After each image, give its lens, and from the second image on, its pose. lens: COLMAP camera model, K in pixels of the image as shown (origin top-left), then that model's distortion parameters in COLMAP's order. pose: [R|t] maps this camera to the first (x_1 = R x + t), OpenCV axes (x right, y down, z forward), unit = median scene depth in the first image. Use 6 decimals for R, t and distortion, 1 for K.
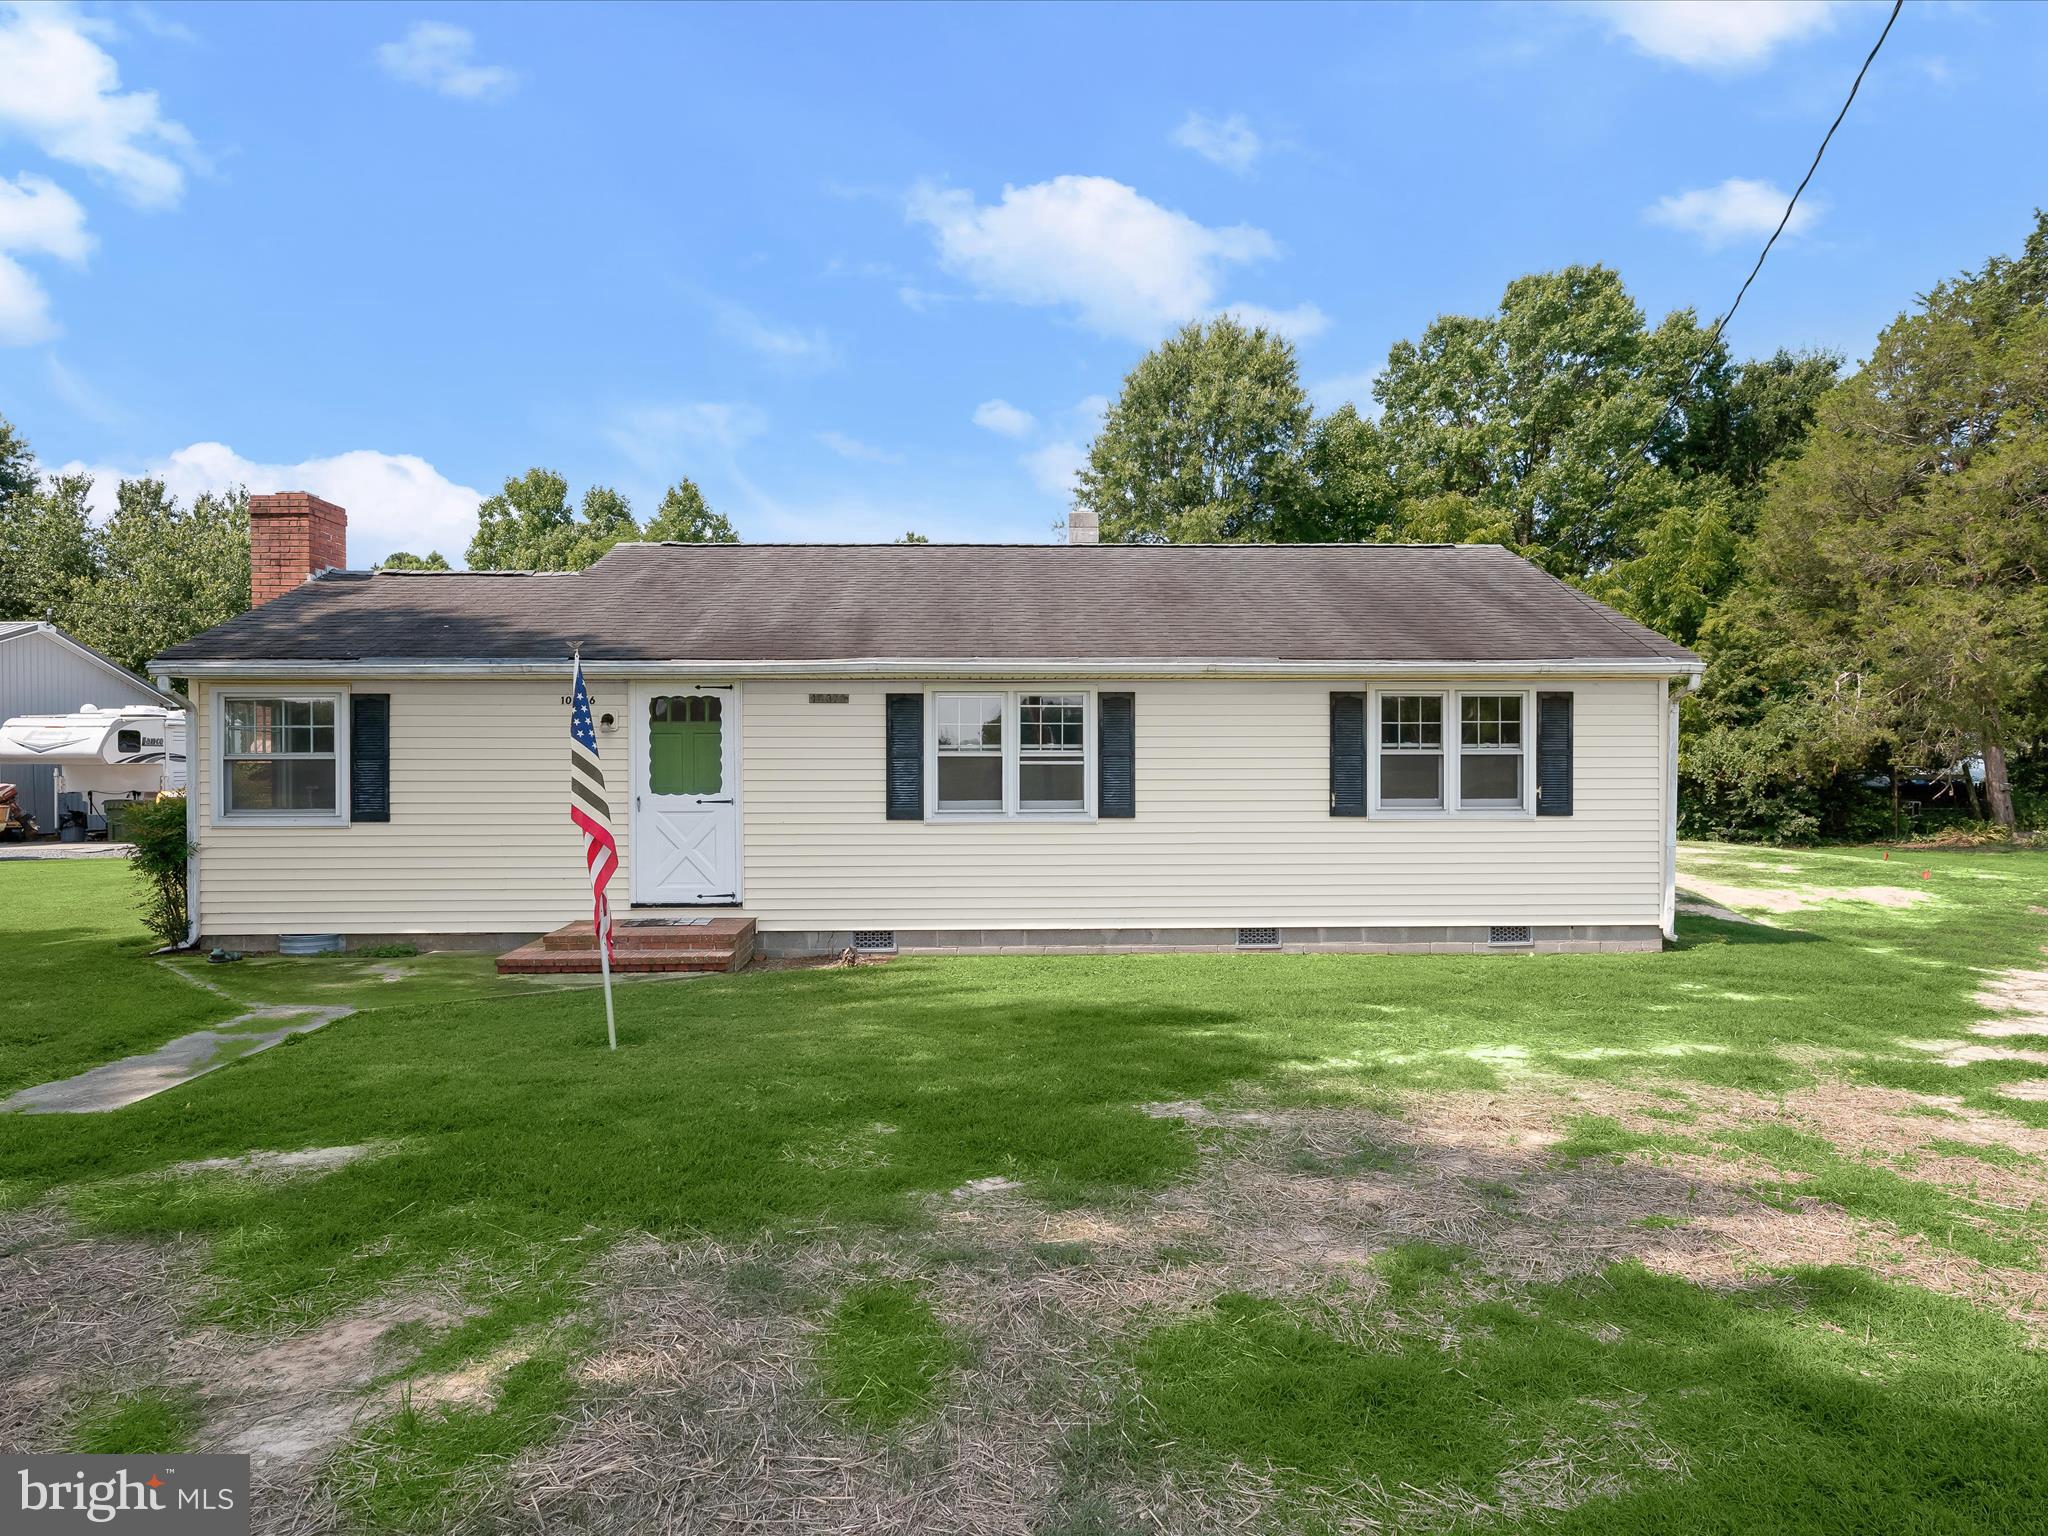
lens RADIAL K [[1051.6, 0, 1292.5], [0, 1051.6, 819.0], [0, 0, 1]] dist [-0.000911, 0.000039]
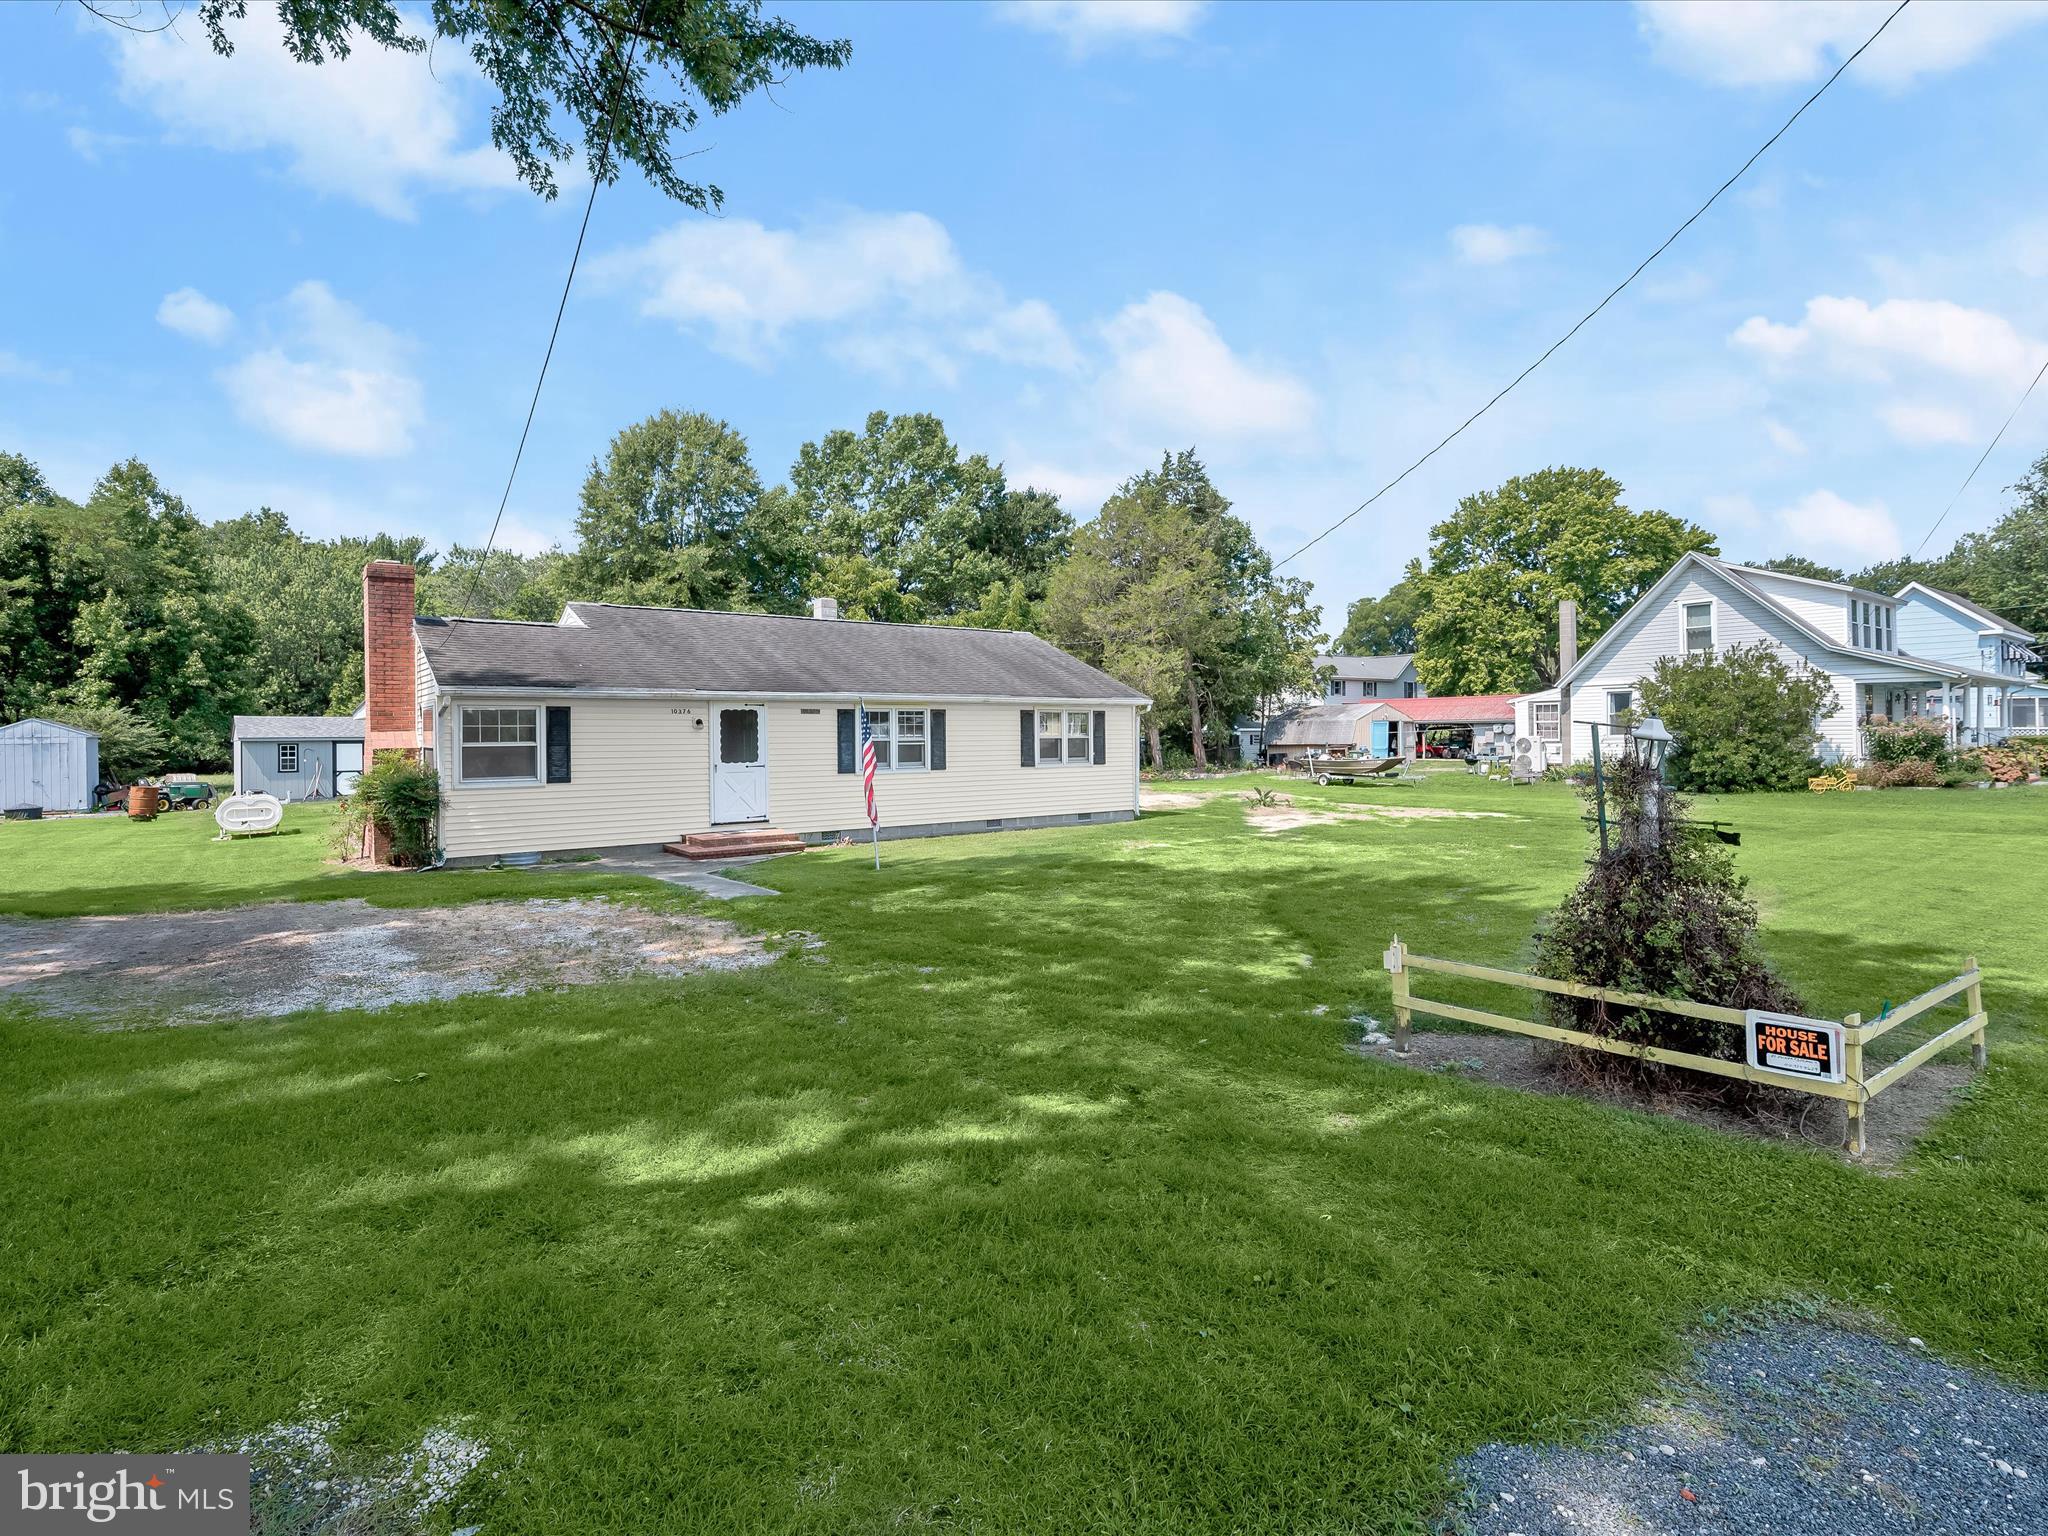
lens RADIAL K [[1027.6, 0, 1024.0], [0, 1027.6, 768.0], [0, 0, 1]] dist [0.018529, 0.000086]
pose [[0.816264, -0.022954, 0.577223, -0.648119], [0.031563, 0.999490, -0.004887, 0.005511], [-0.576817, 0.022208, 0.816572, -0.405972]]
